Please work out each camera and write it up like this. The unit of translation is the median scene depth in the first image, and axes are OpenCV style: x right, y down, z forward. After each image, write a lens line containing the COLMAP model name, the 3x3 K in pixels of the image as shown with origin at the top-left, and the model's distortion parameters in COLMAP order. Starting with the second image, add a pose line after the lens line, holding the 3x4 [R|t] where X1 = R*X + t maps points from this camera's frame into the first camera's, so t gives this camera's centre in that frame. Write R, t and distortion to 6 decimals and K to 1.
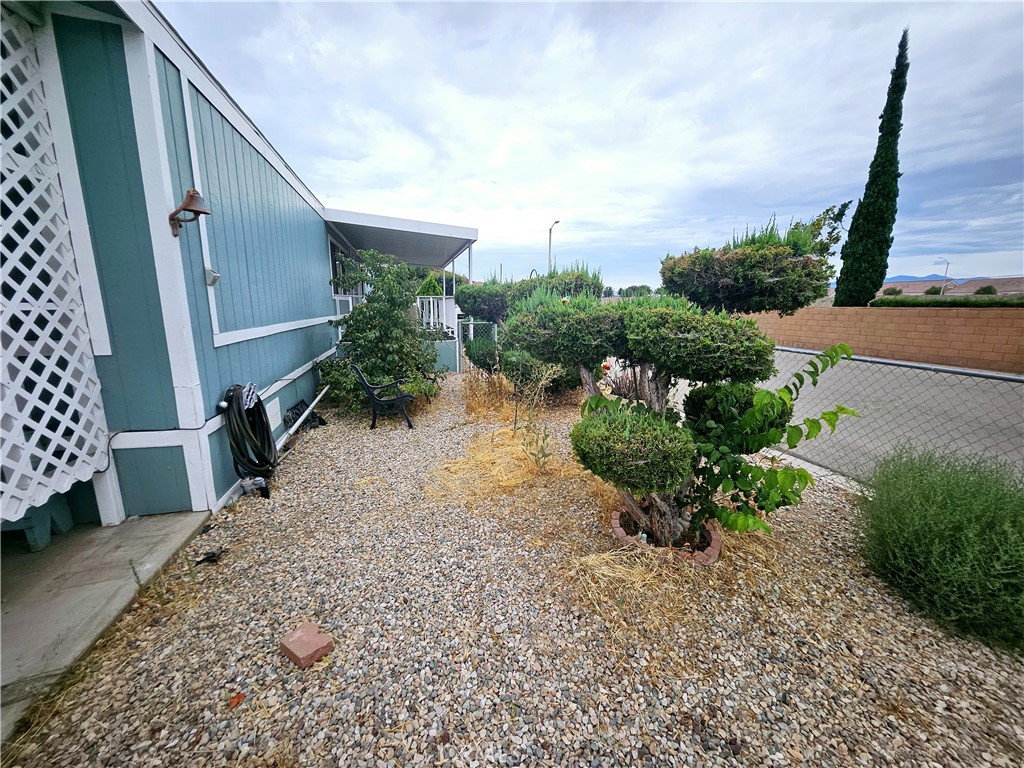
lens RADIAL K [[401.7, 0, 511.8], [0, 401.7, 387.3], [0, 0, 1]] dist [-0.003020, 0.000861]
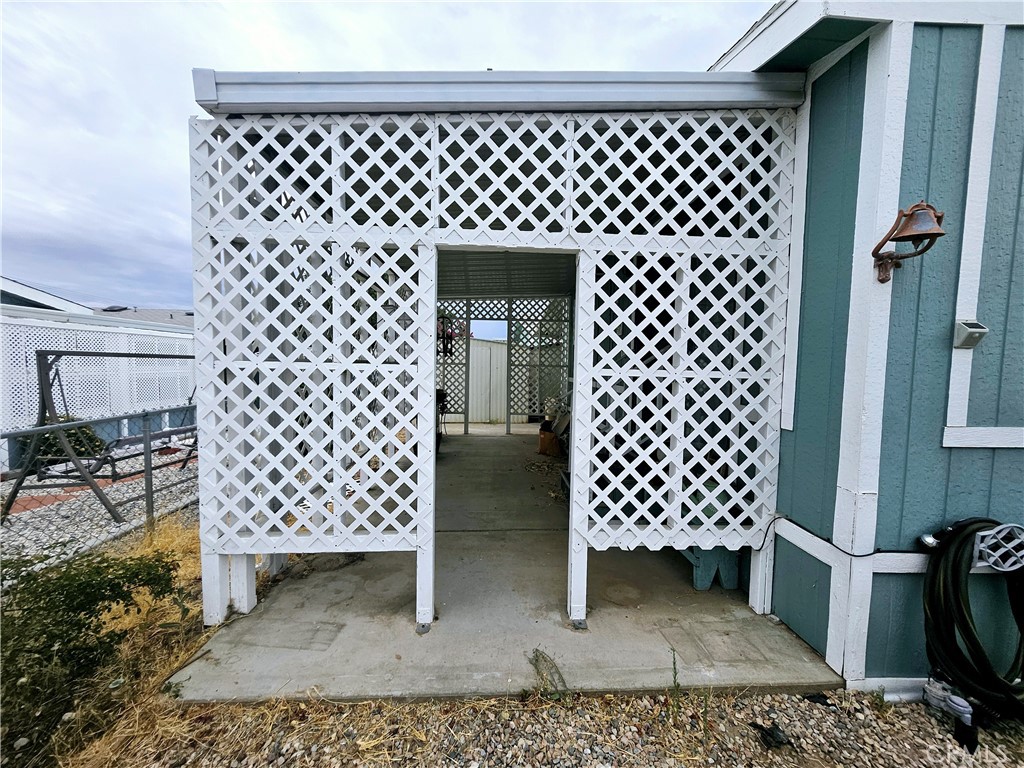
lens RADIAL K [[401.7, 0, 518.5], [0, 401.7, 387.1], [0, 0, 1]] dist [-0.003020, 0.000861]
pose [[-0.202889, 0.041237, -0.978333, -0.013904], [-0.222039, 0.971150, 0.086982, -0.114775], [0.953695, 0.234876, -0.187879, 0.559427]]
